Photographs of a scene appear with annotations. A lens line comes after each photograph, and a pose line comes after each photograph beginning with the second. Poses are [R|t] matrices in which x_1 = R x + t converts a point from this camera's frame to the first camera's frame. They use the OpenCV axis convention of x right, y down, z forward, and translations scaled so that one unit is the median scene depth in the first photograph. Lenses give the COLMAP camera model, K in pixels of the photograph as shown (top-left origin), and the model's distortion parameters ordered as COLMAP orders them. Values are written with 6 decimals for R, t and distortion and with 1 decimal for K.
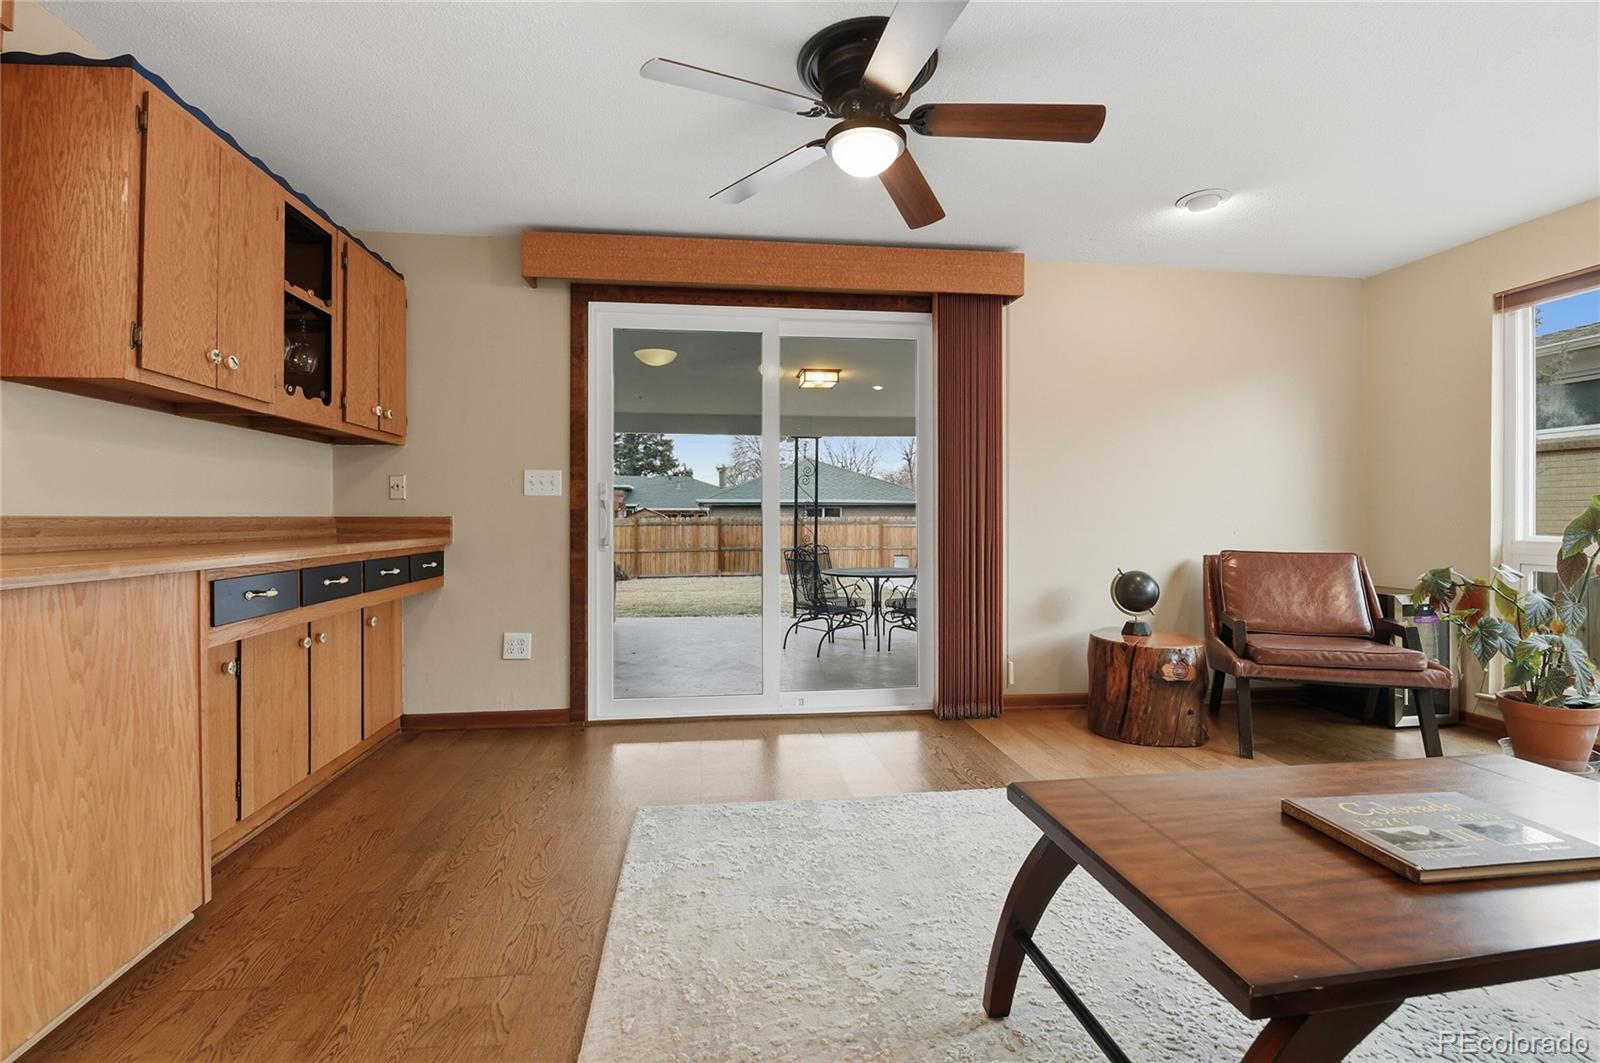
lens RADIAL K [[701.1, 0, 795.1], [0, 701.1, 514.1], [0, 0, 1]] dist [-0.002867, -0.010491]
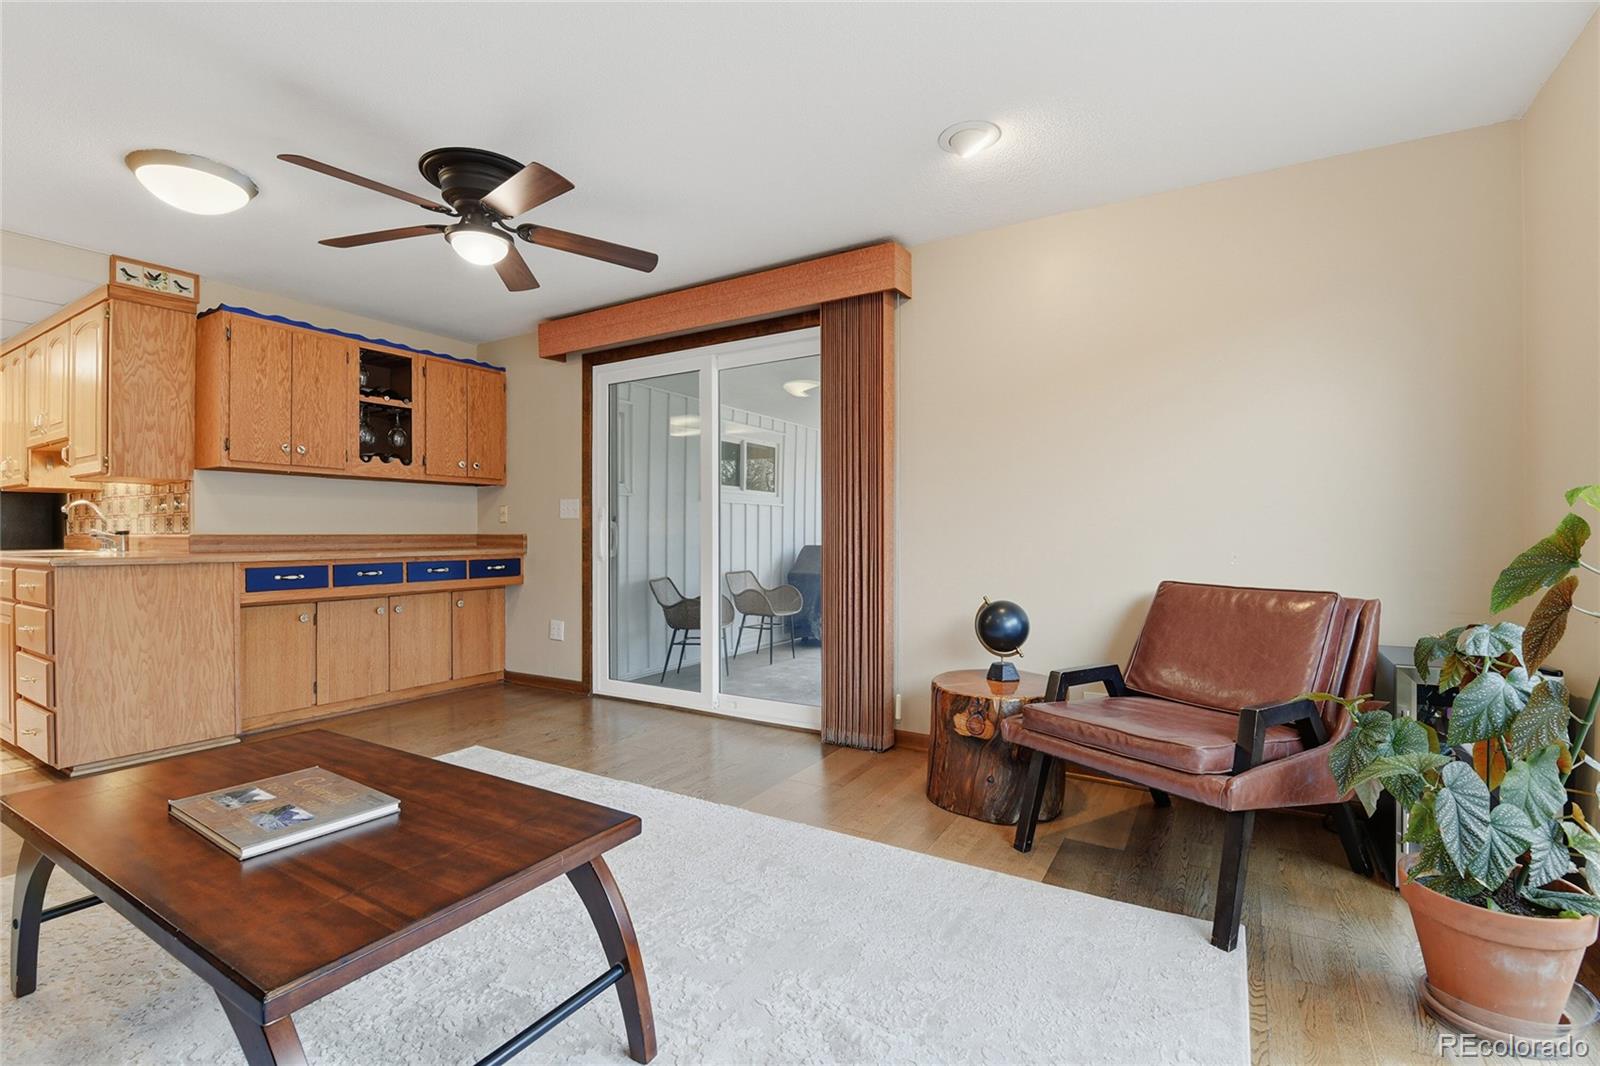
lens RADIAL K [[712.5, 0, 800.0], [0, 712.5, 533.0], [0, 0, 1]] dist [-0.003312, -0.009294]
pose [[0.788125, -0.001590, -0.615513, 0.936574], [0.003543, 0.999992, 0.001954, 0.000199], [0.615505, -0.003720, 0.788124, 0.238319]]
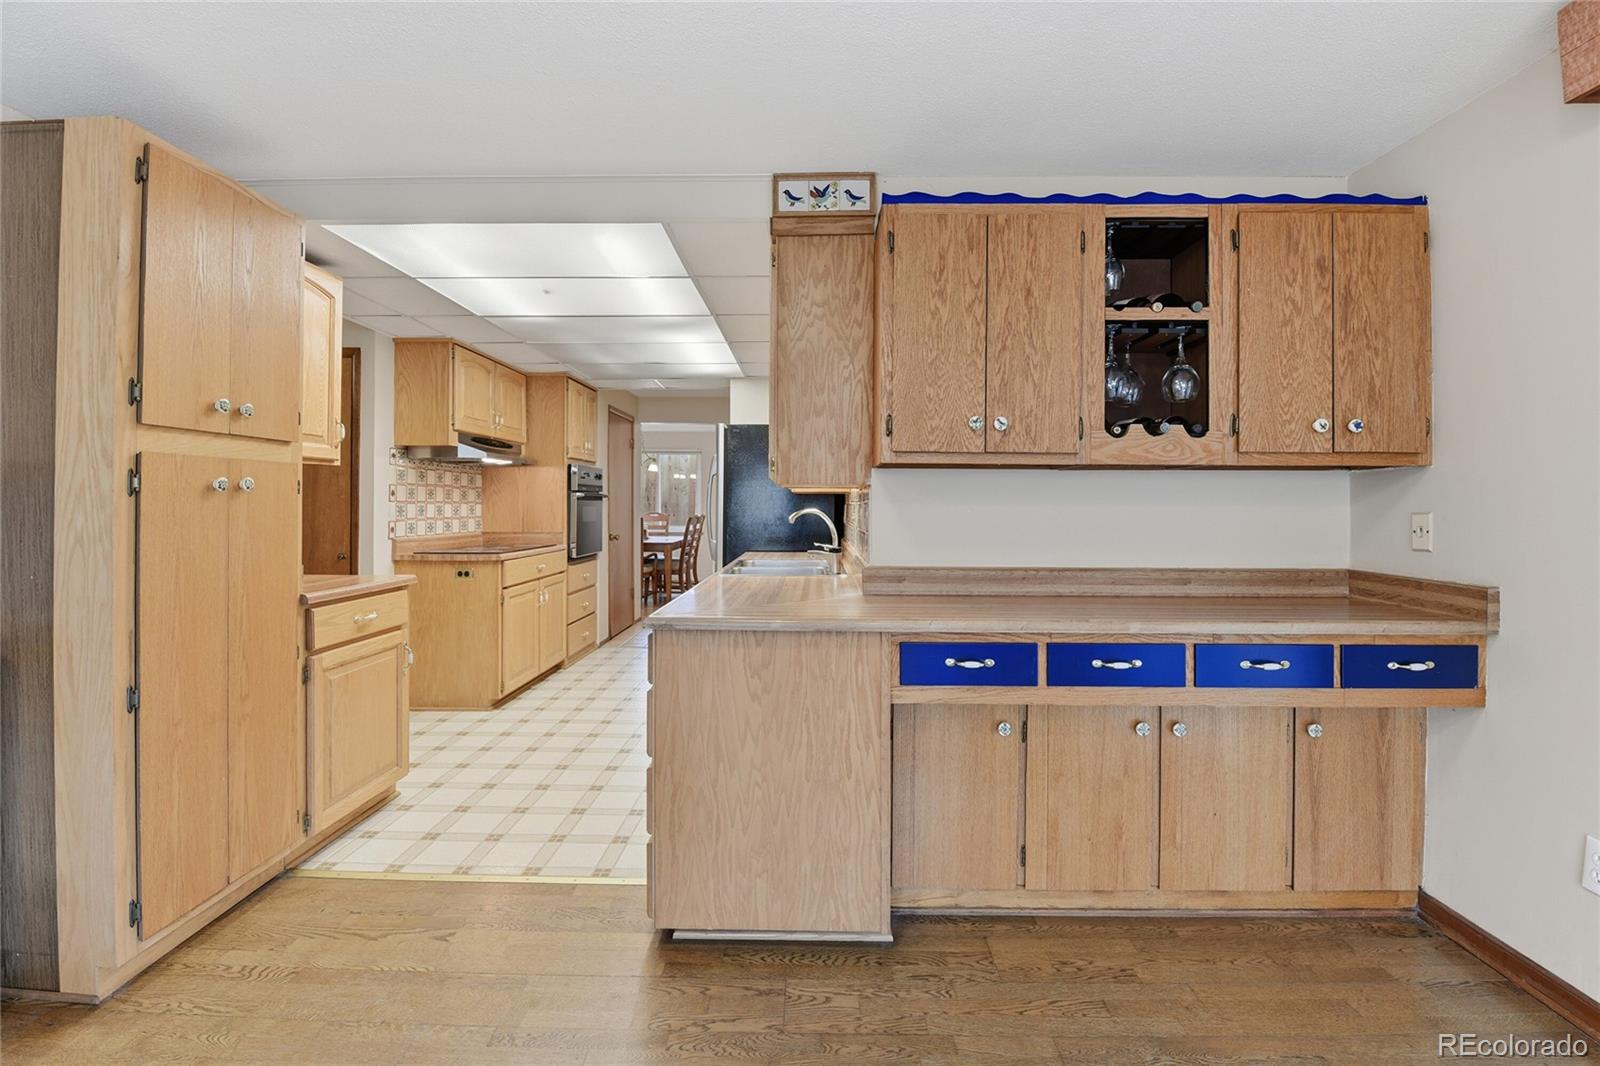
lens RADIAL K [[712.5, 0, 797.3], [0, 712.5, 505.8], [0, 0, 1]] dist [-0.004271, -0.007366]
pose [[-0.141901, 0.000065, -0.989881, 0.167757], [-0.000872, 1.000000, 0.000191, -0.069422], [0.989881, 0.000891, -0.141901, 0.594966]]
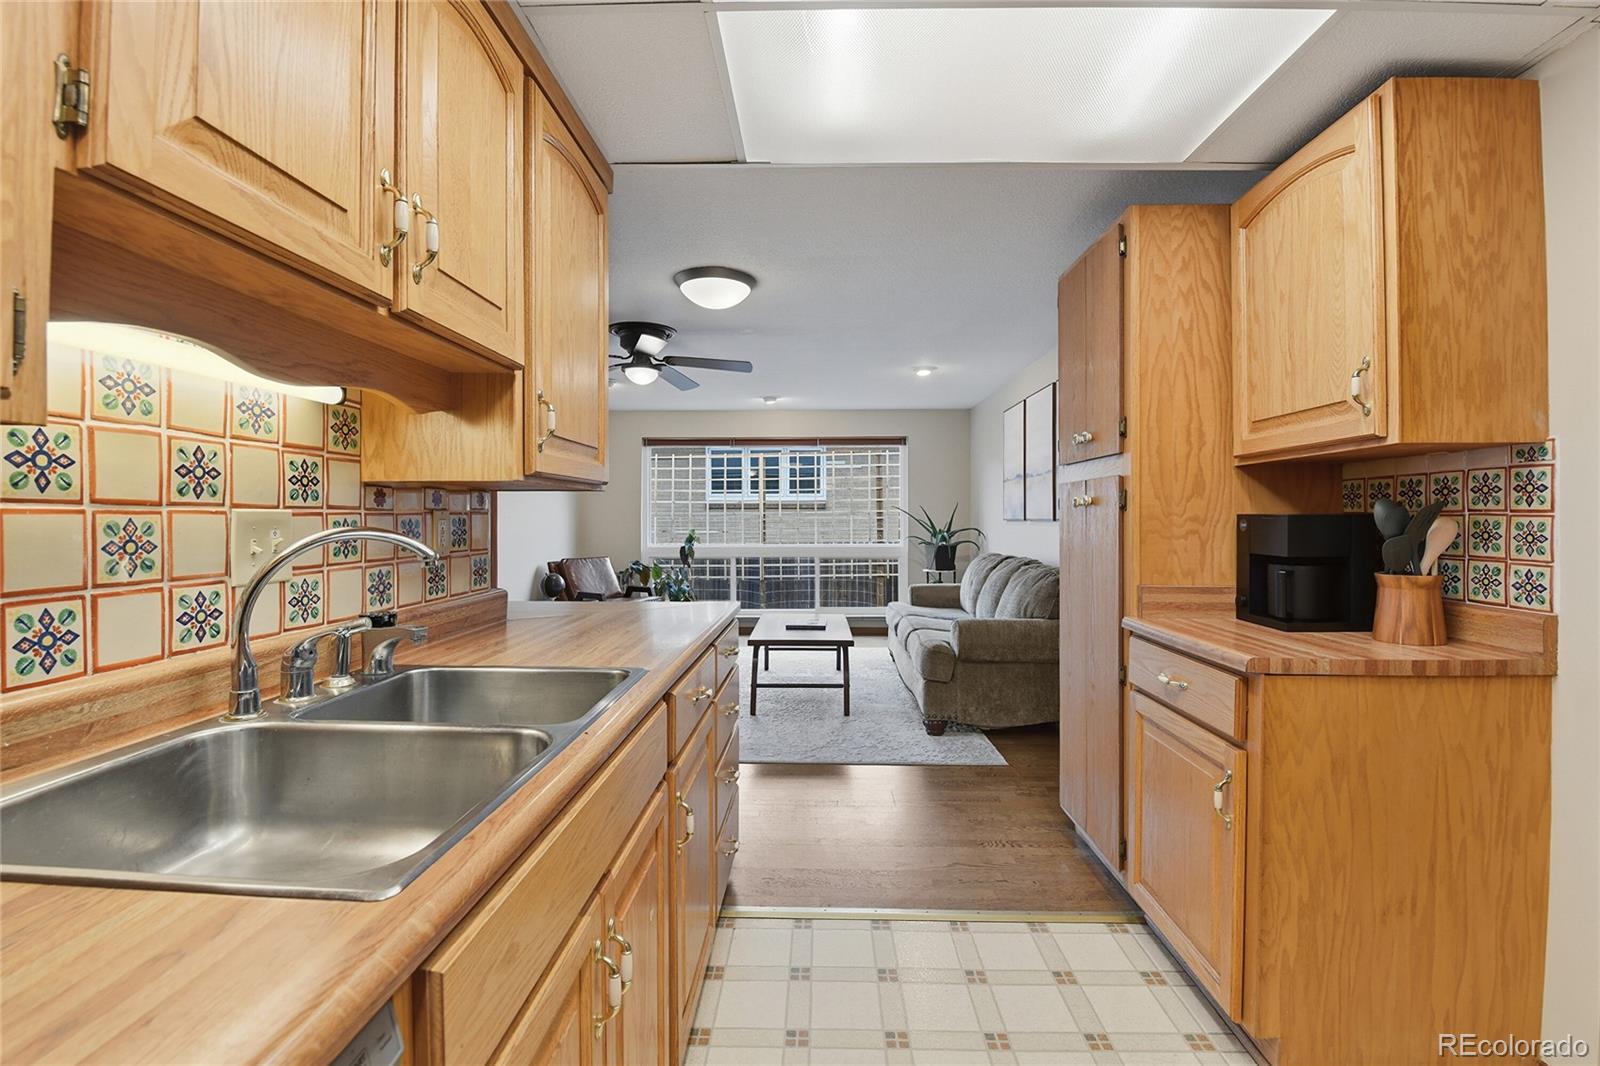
lens RADIAL K [[712.5, 0, 797.3], [0, 712.5, 505.8], [0, 0, 1]] dist [-0.004271, -0.007366]
pose [[0.156425, 0.016009, 0.987560, -1.320353], [-0.005023, 0.999869, -0.015413, -0.070524], [-0.987677, -0.002549, 0.156484, 0.156747]]
